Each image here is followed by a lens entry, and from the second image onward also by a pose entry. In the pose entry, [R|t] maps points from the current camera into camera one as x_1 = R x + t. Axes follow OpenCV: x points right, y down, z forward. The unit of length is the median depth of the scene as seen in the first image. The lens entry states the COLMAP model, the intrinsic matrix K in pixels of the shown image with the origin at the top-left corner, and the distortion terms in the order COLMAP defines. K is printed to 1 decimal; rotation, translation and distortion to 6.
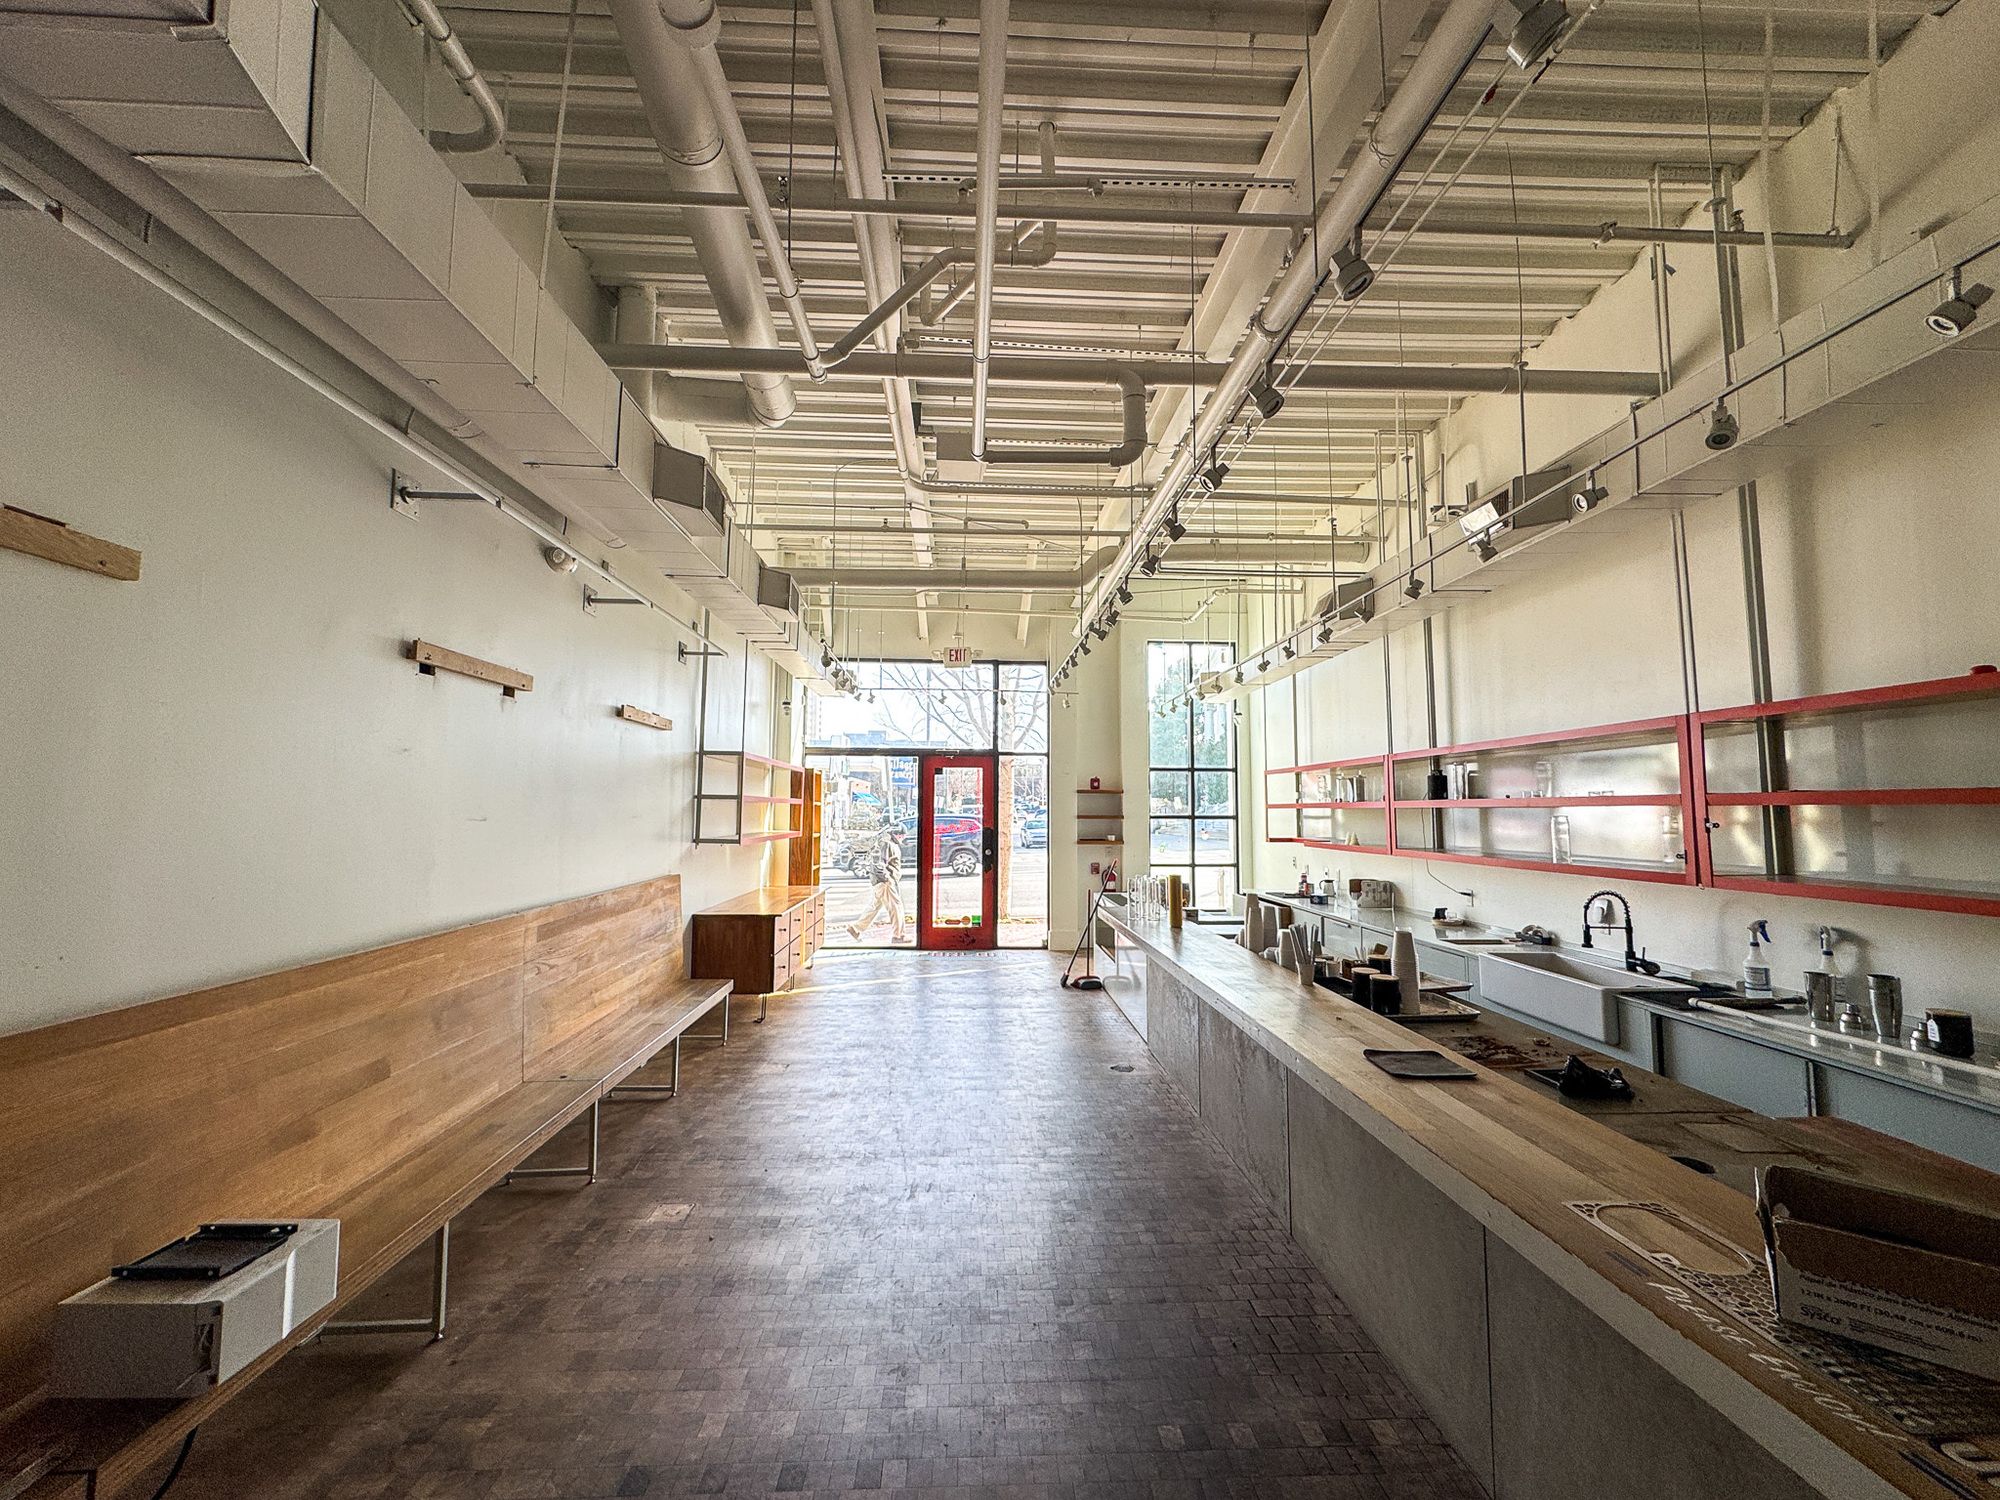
lens RADIAL K [[803.9, 0, 996.5], [0, 803.9, 745.8], [0, 0, 1]] dist [0.001466, 0.000353]
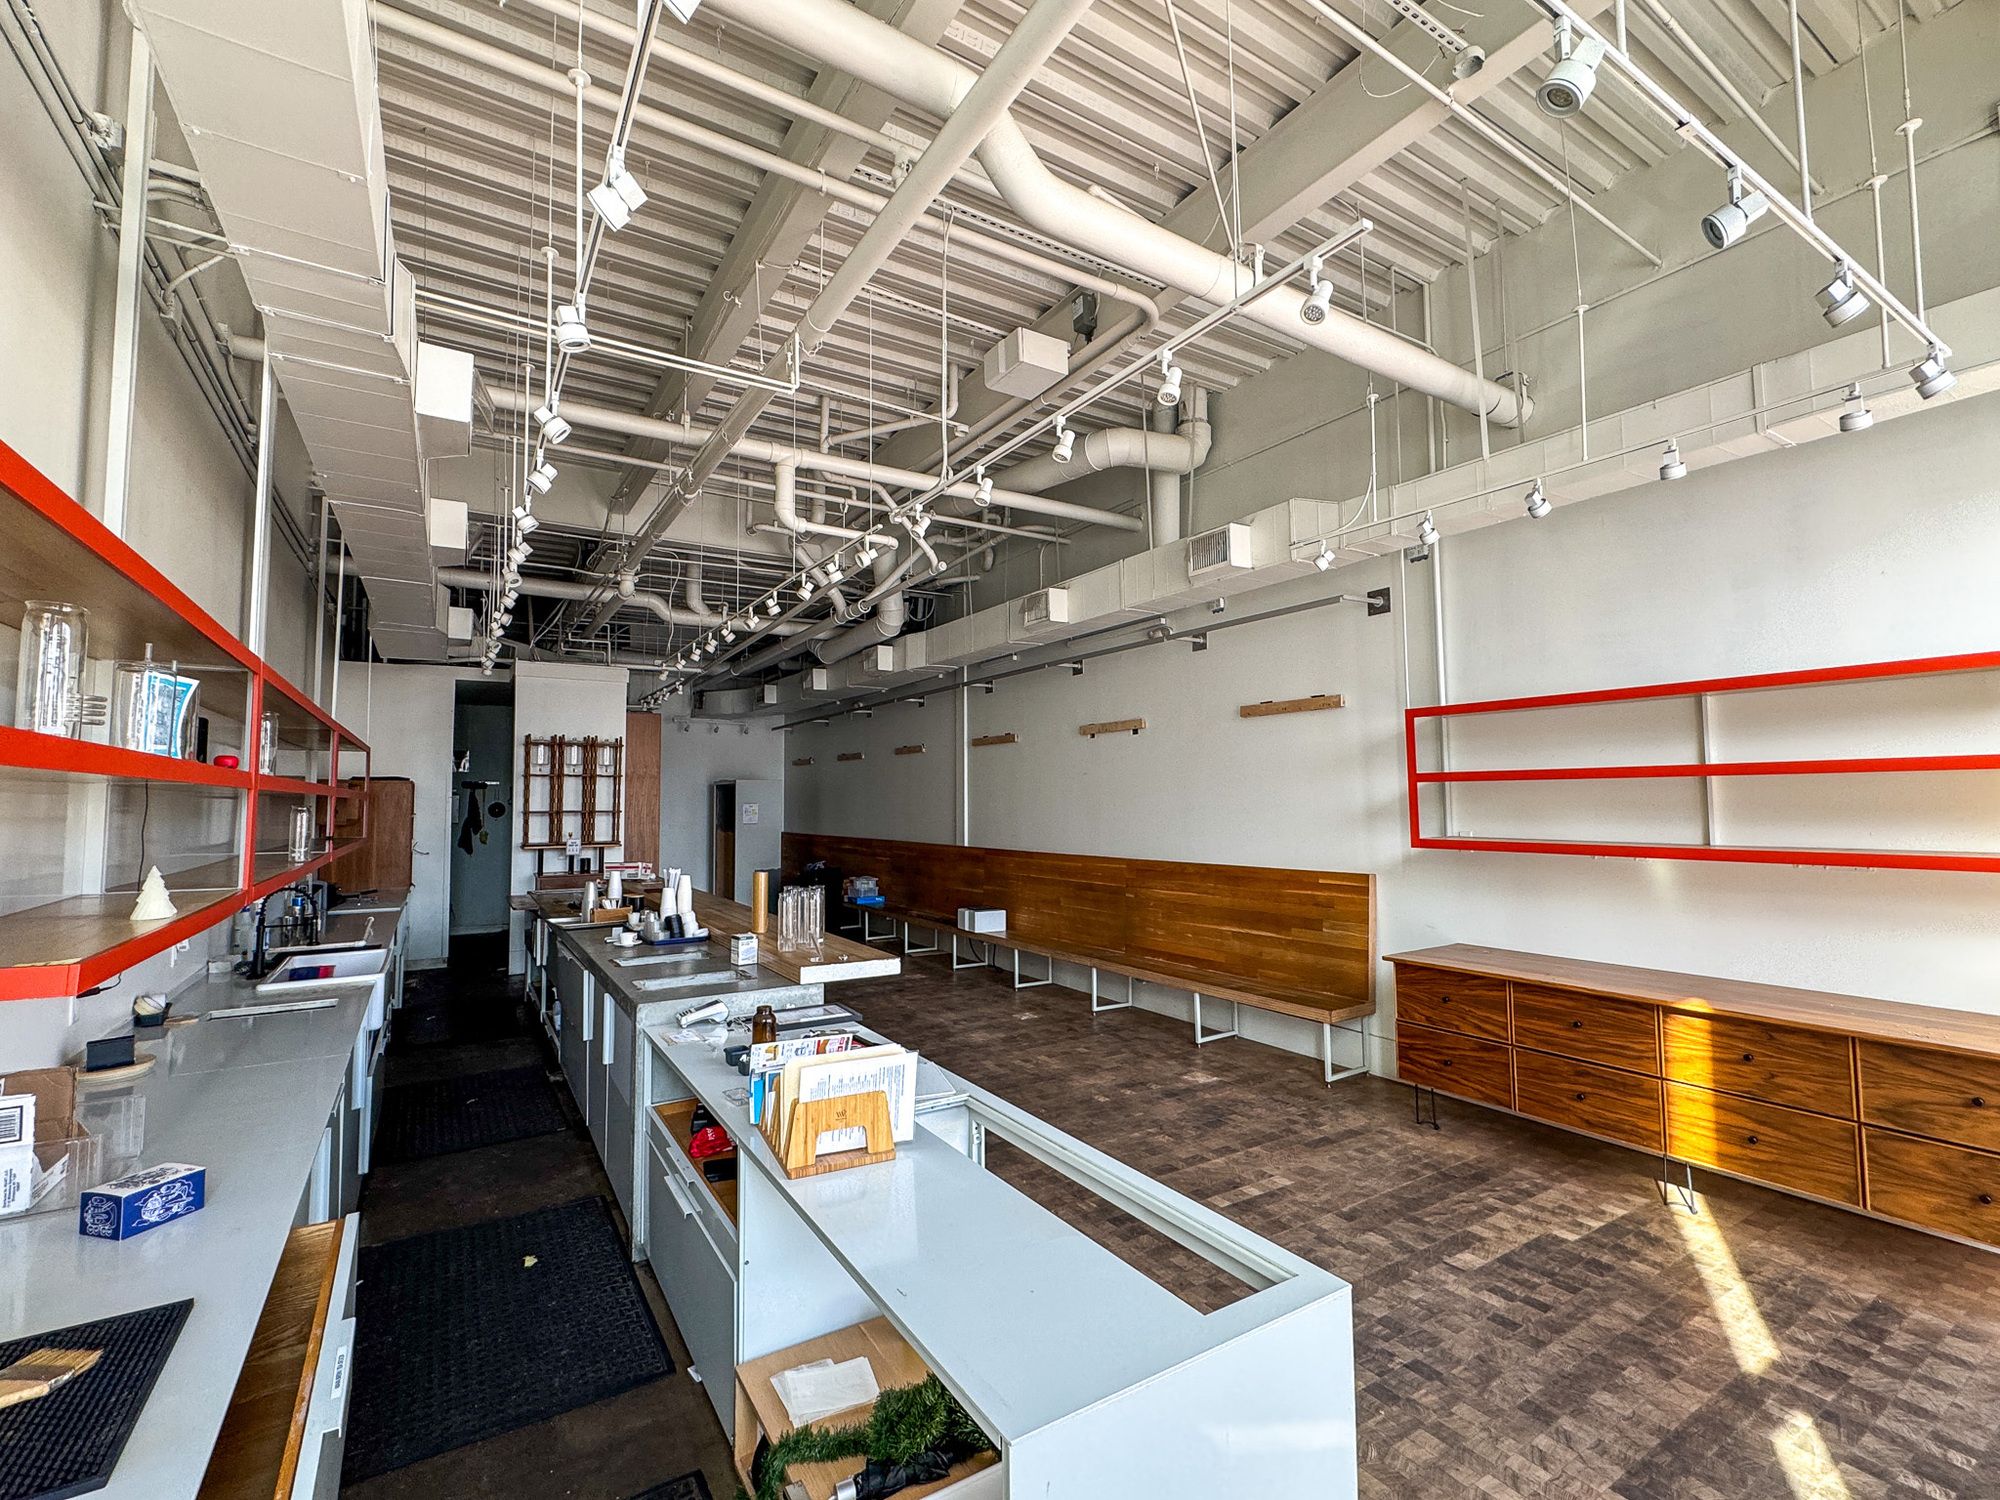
lens RADIAL K [[886.0, 0, 1000.8], [0, 886.0, 749.3], [0, 0, 1]] dist [-0.001461, -0.000198]
pose [[-0.869269, -0.023469, -0.493781, 0.485033], [0.045519, 0.990828, -0.127228, 0.165062], [0.492238, -0.133072, -0.860229, 2.032476]]
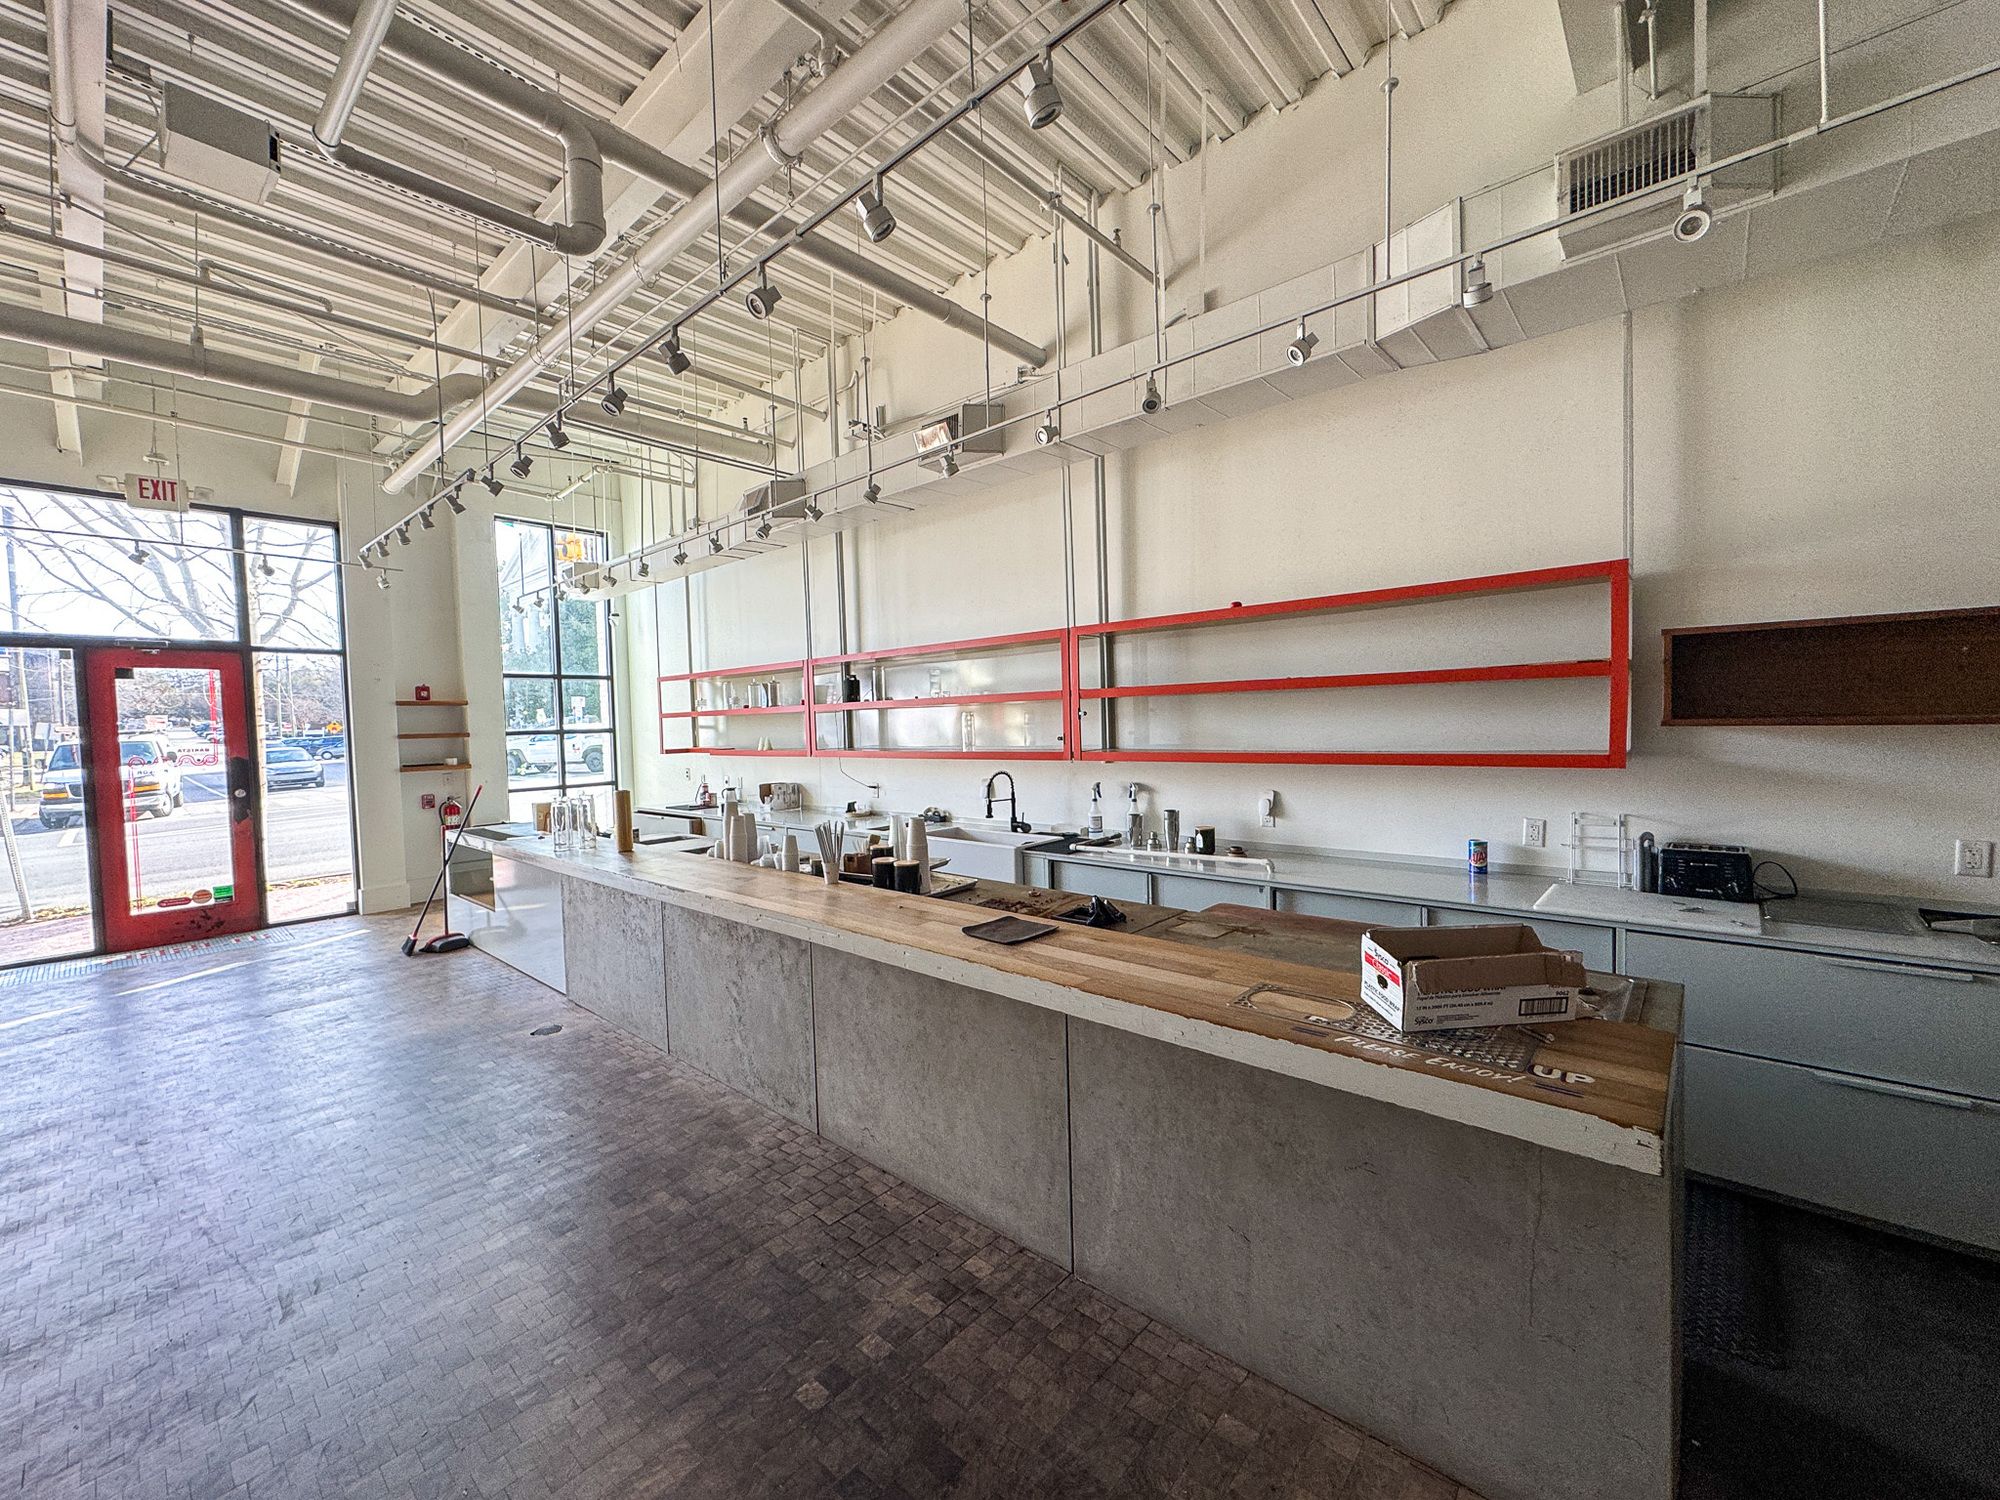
lens RADIAL K [[803.9, 0, 1004.9], [0, 803.9, 746.0], [0, 0, 1]] dist [0.001466, 0.000353]
pose [[0.692342, -0.048041, 0.719968, -0.111332], [-0.027087, 0.995347, 0.092464, 0.025089], [-0.721061, -0.083519, 0.687820, 0.134688]]
